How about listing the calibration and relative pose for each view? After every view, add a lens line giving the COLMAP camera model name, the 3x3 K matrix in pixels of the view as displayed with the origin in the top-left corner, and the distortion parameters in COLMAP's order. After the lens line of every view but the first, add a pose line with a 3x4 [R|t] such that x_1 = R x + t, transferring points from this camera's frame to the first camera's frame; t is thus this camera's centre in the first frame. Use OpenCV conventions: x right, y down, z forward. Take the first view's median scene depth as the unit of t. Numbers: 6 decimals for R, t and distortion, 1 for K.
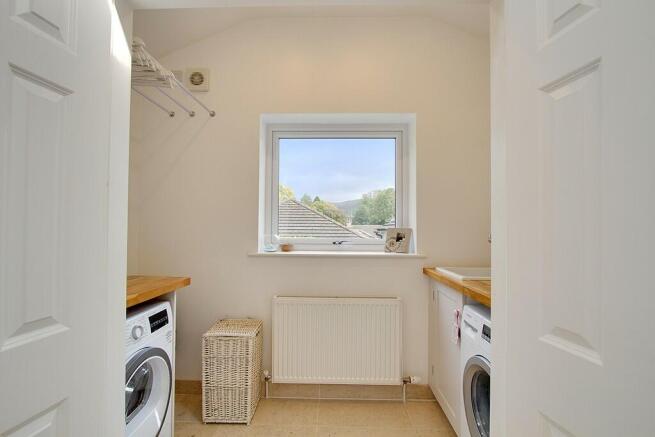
lens RADIAL K [[312.7, 0, 326.3], [0, 312.7, 220.6], [0, 0, 1]] dist [-0.003638, 0.000793]
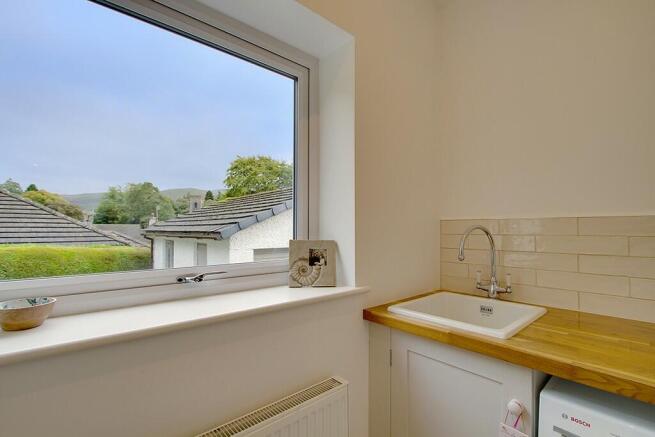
lens RADIAL K [[312.7, 0, 338.4], [0, 312.7, 224.1], [0, 0, 1]] dist [-0.003638, 0.000793]
pose [[0.732801, 0.000529, 0.680443, -0.107880], [-0.009542, 0.999909, 0.009500, -0.010611], [-0.680376, -0.013454, 0.732740, 0.564849]]
